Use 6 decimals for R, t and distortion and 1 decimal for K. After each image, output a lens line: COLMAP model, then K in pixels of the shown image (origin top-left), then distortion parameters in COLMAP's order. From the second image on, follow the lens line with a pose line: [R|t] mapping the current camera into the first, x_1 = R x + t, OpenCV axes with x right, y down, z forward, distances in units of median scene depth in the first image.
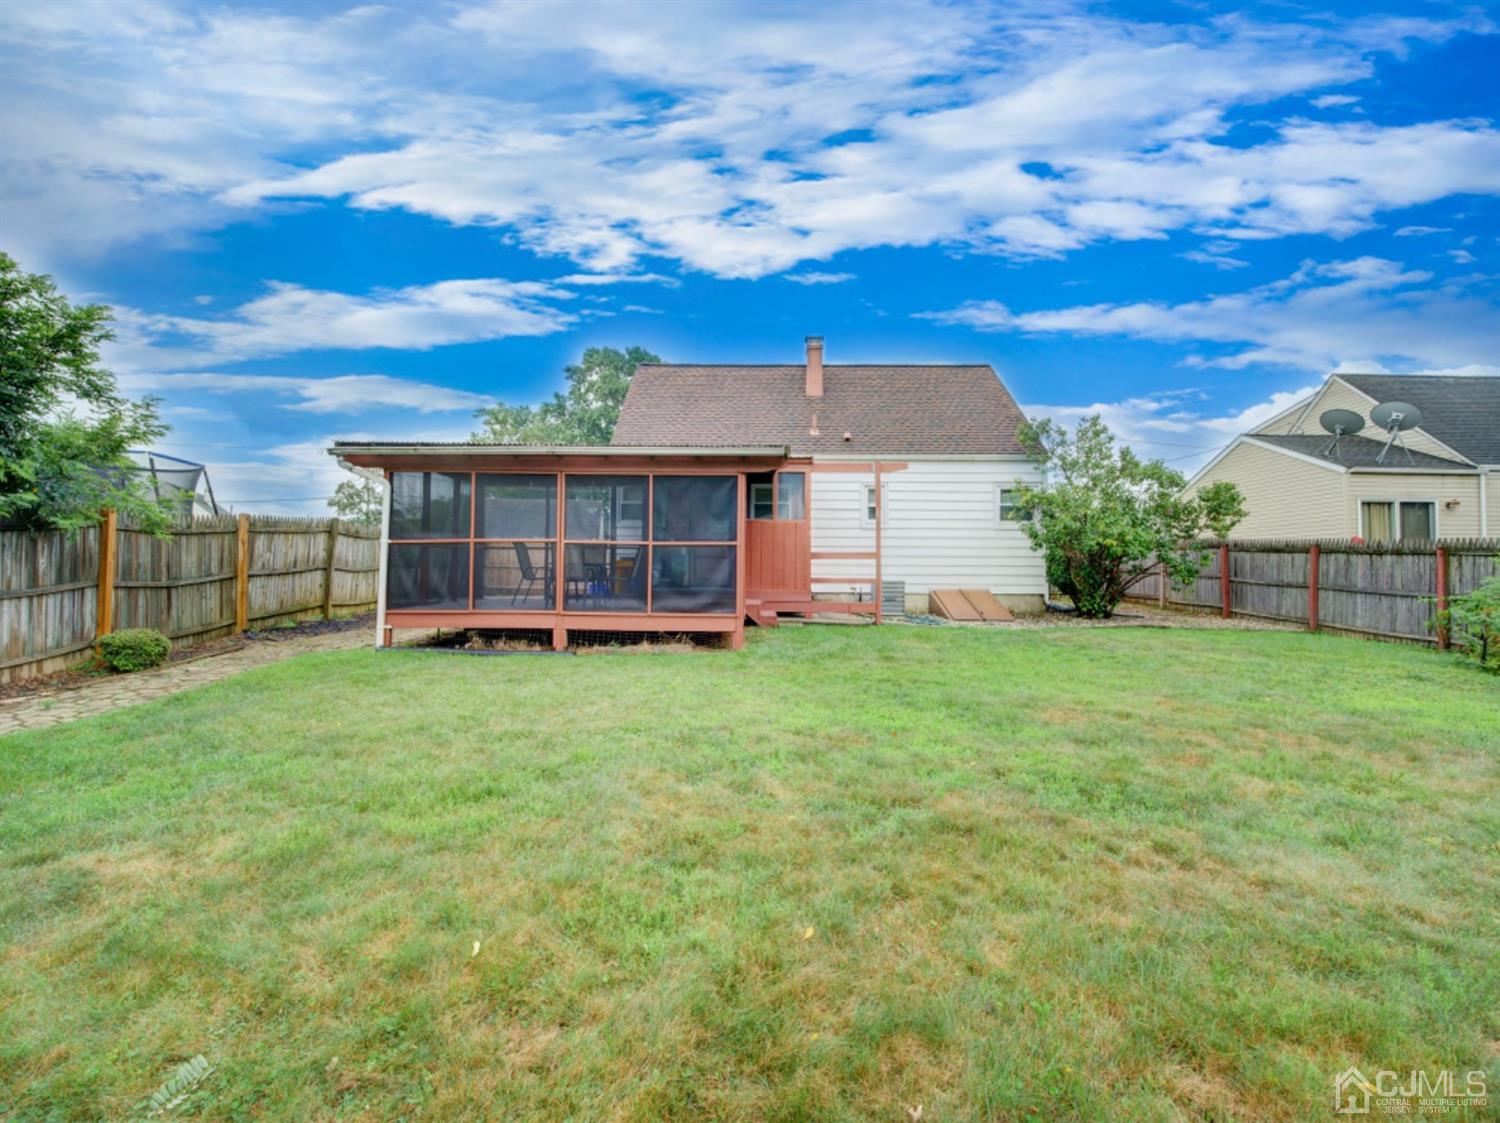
lens RADIAL K [[685.0, 0, 750.8], [0, 685.0, 550.2], [0, 0, 1]] dist [-0.018214, -0.000238]
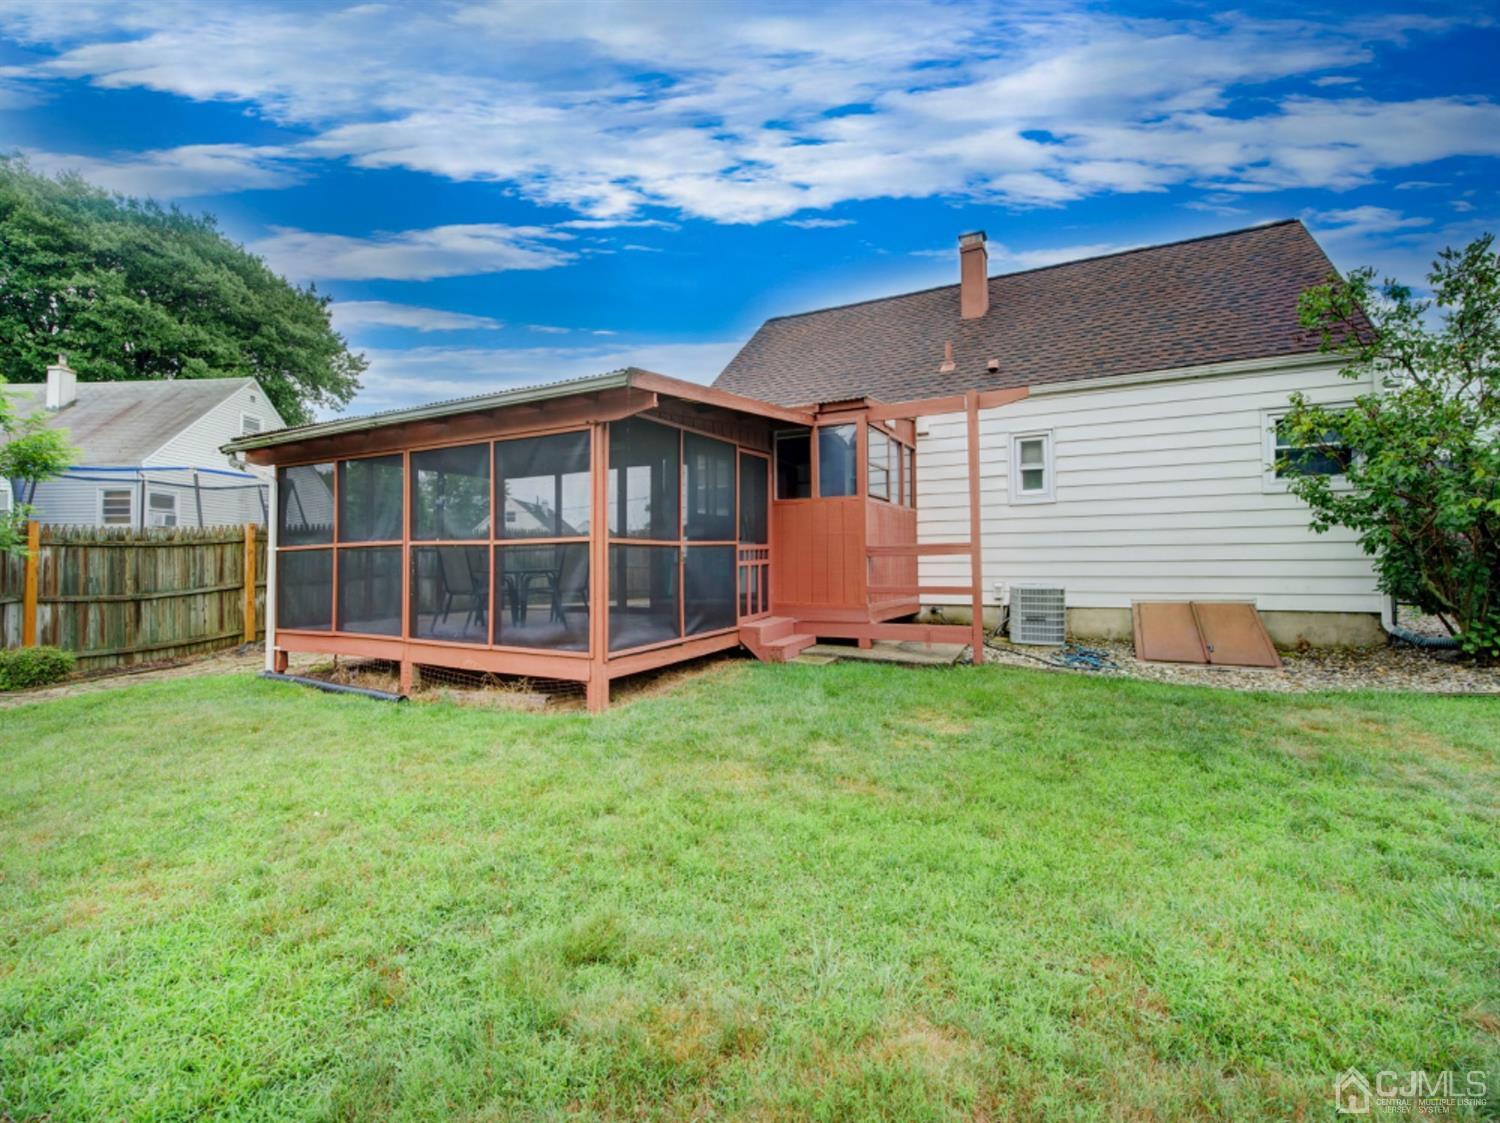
lens RADIAL K [[685.0, 0, 750.8], [0, 685.0, 550.2], [0, 0, 1]] dist [-0.018214, -0.000238]
pose [[0.883849, -0.023225, -0.467195, 0.364320], [0.028239, 0.999594, 0.003730, 0.002232], [0.466919, -0.016490, 0.884146, 0.476497]]
